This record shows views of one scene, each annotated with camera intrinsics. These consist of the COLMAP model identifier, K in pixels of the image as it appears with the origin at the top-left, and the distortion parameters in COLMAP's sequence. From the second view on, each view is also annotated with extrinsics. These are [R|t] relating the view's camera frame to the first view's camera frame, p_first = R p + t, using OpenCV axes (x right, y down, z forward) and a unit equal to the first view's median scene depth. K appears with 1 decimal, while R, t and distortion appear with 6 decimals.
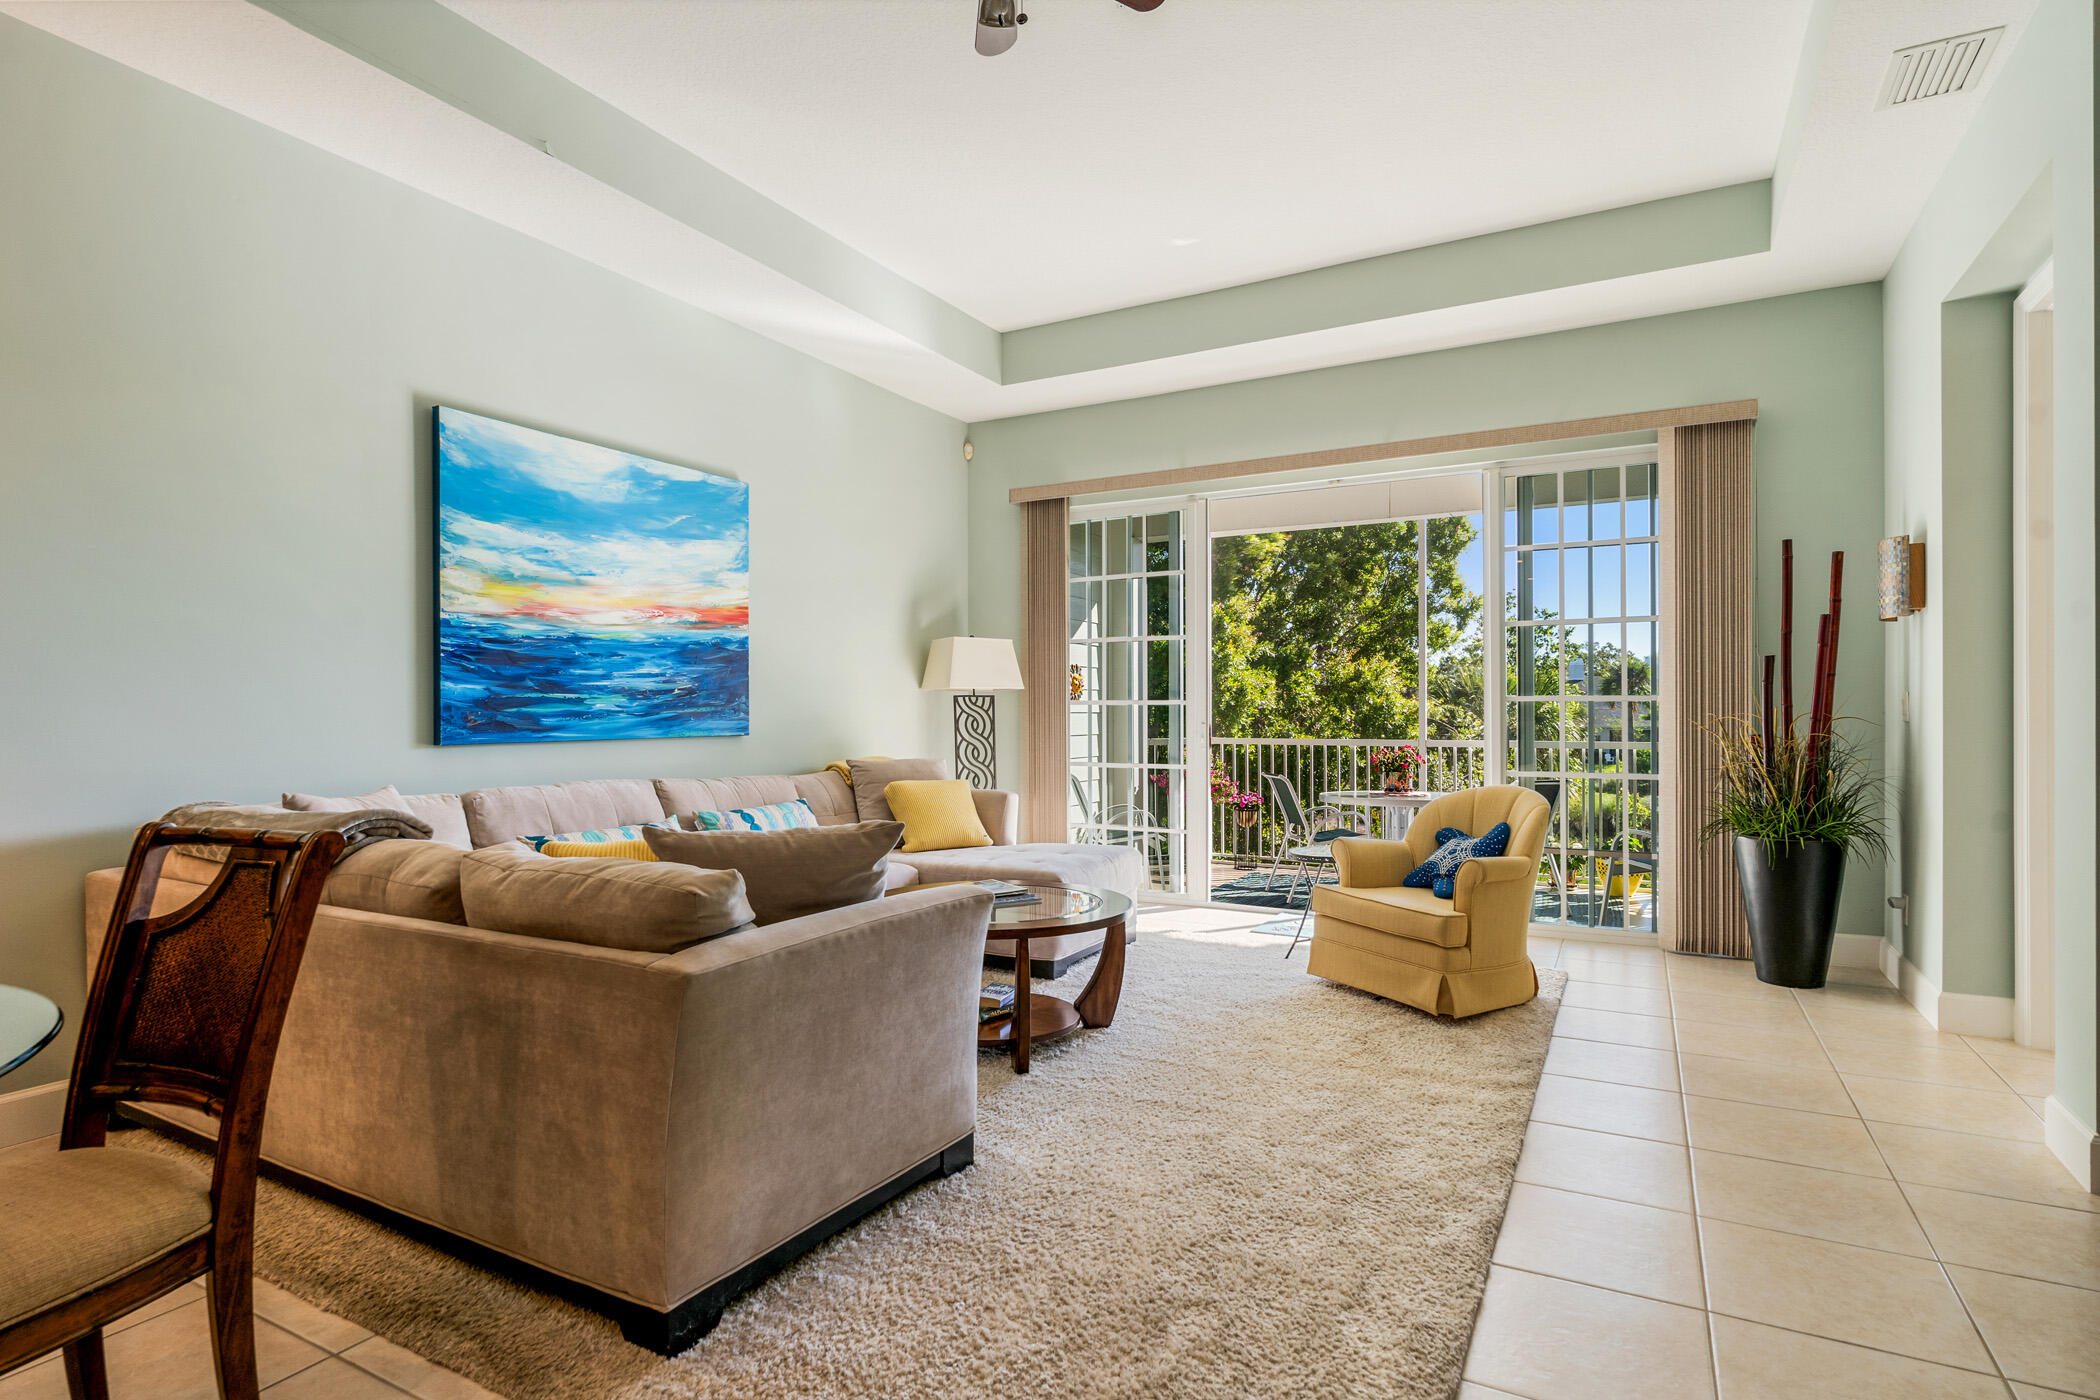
lens RADIAL K [[1066.6, 0, 1056.5], [0, 1066.6, 711.2], [0, 0, 1]] dist [-0.005035, -0.001843]
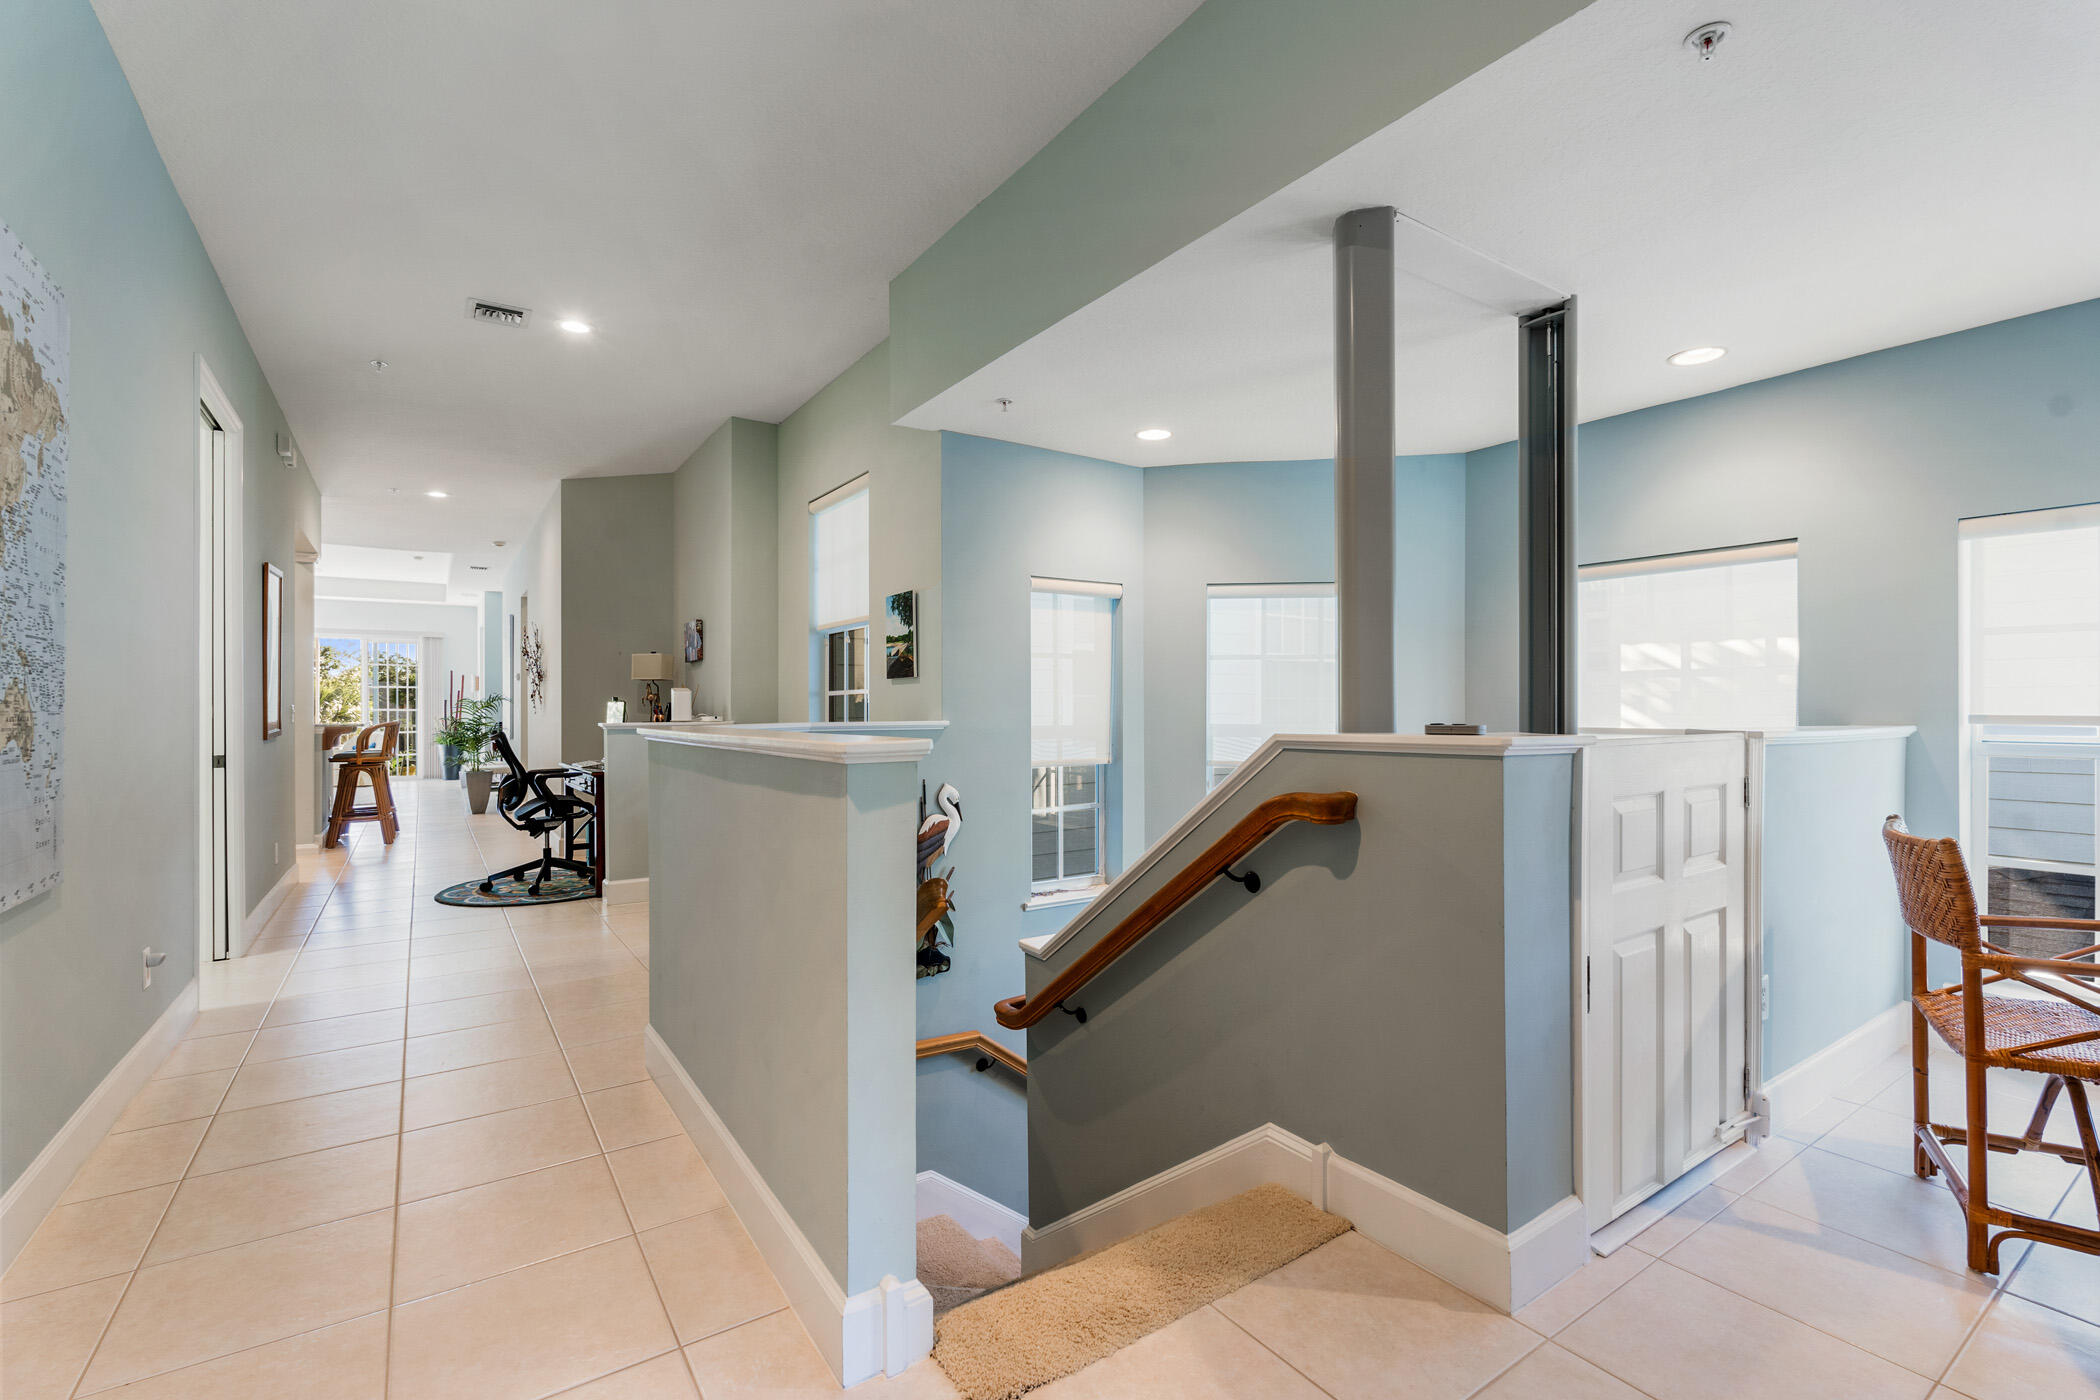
lens RADIAL K [[921.1, 0, 1052.5], [0, 921.1, 707.9], [0, 0, 1]] dist [-0.005312, 0.000592]
pose [[0.454327, 0.006496, 0.890811, -1.230545], [-0.000961, 0.999976, -0.006801, 0.001245], [-0.890835, 0.002234, 0.454322, -2.326575]]
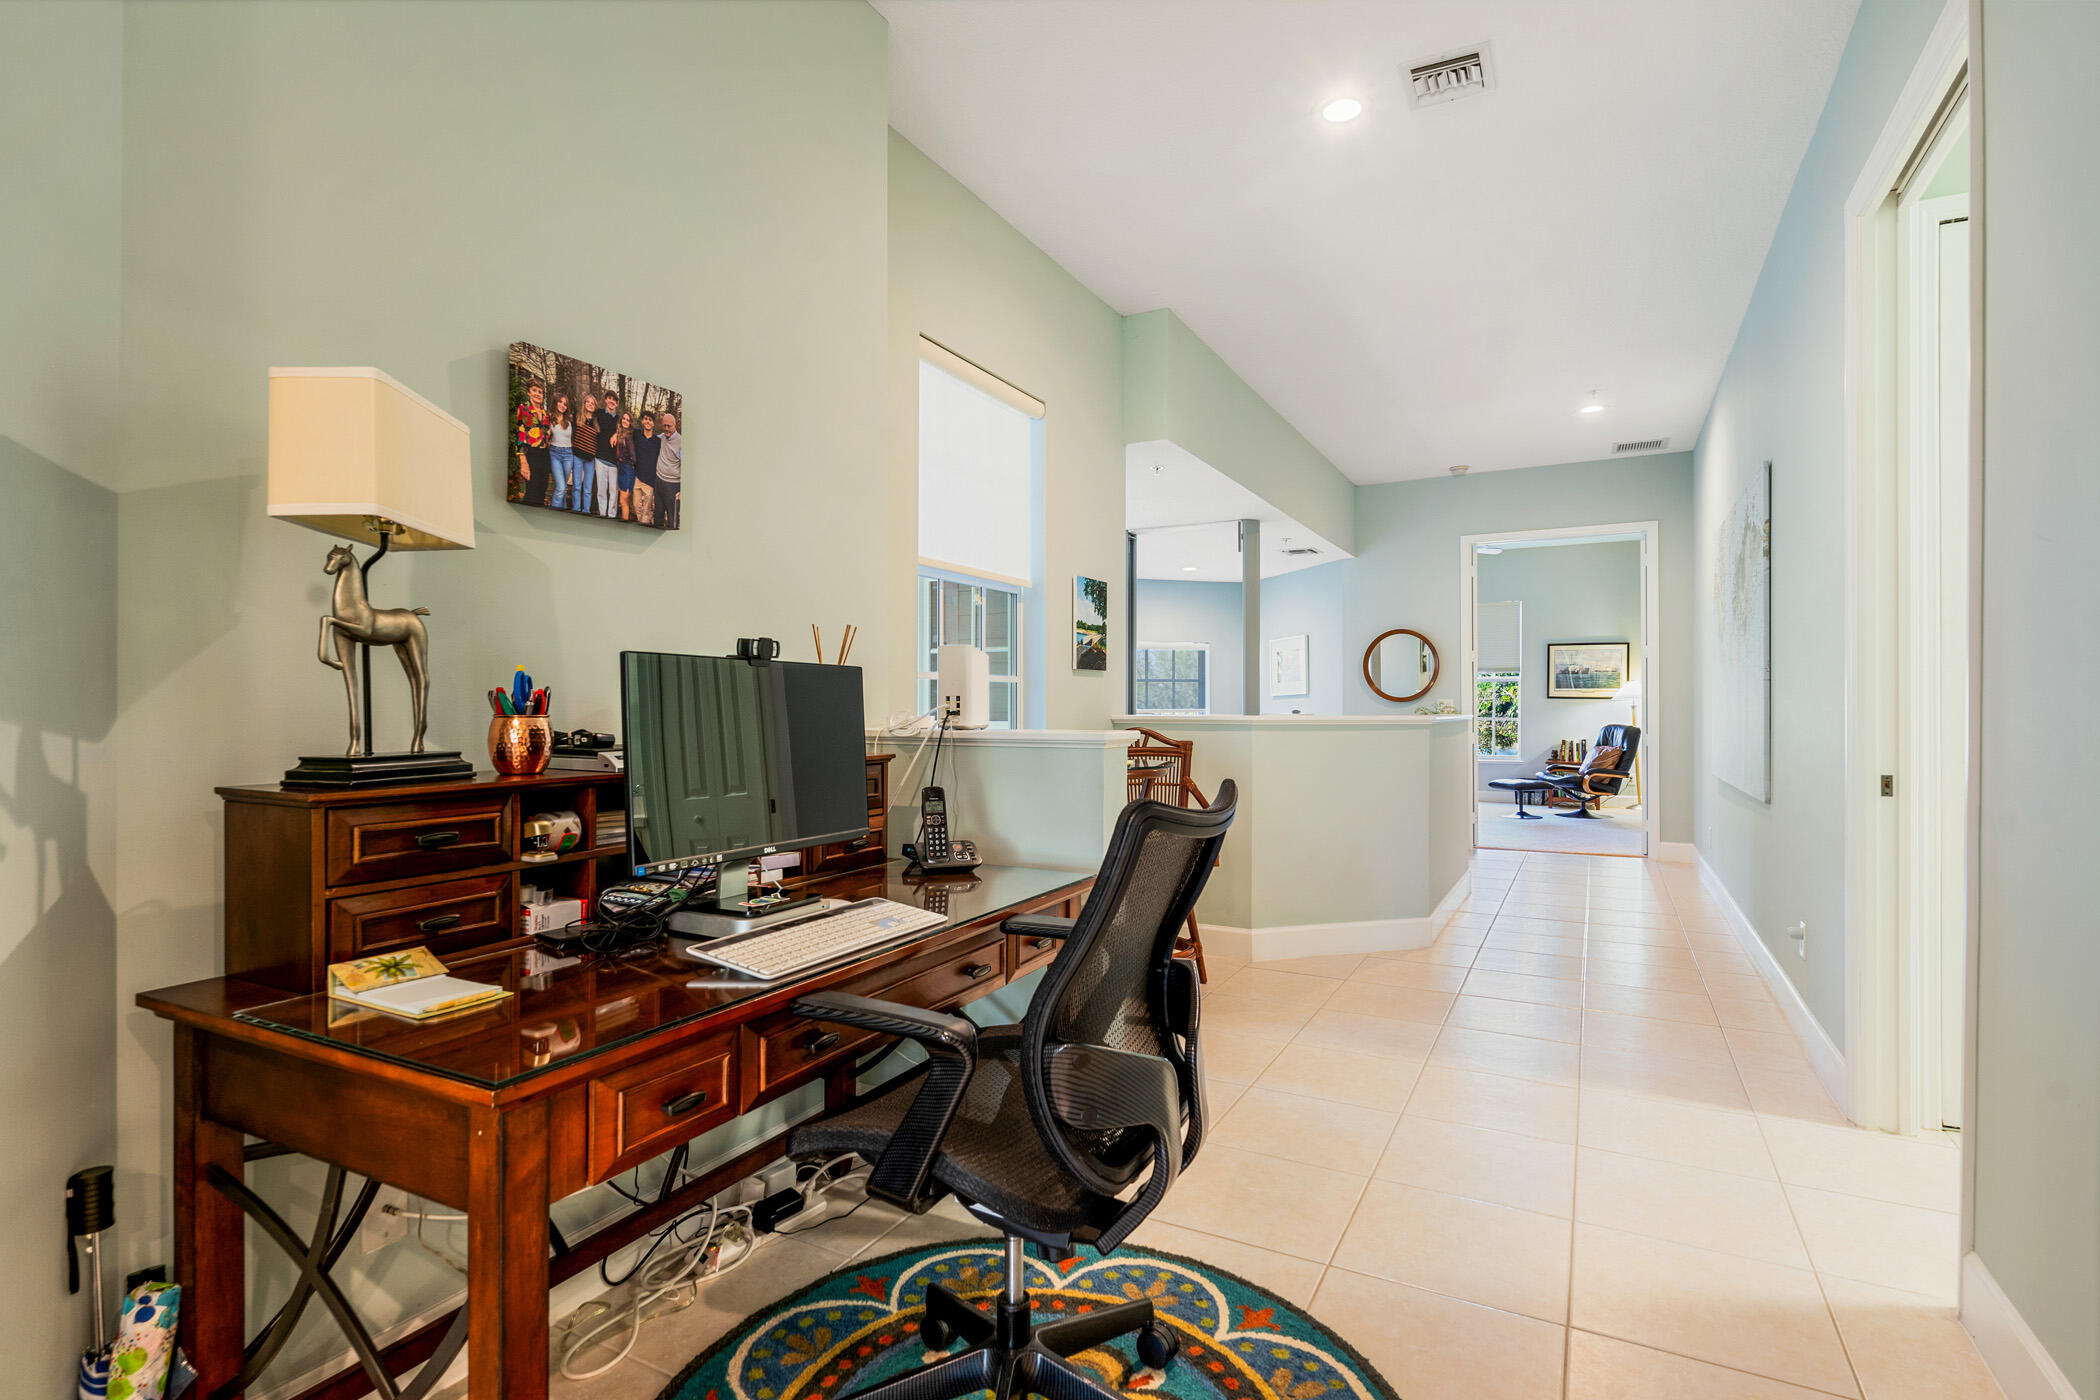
lens RADIAL K [[1016.2, 0, 1050.0], [0, 1016.2, 700.0], [0, 0, 1]] dist [-0.001472, -0.000020]
pose [[-0.999996, 0.001704, -0.002429, -0.498121], [0.001716, 0.999987, -0.004872, -0.001901], [0.002420, -0.004876, -0.999985, -0.940049]]
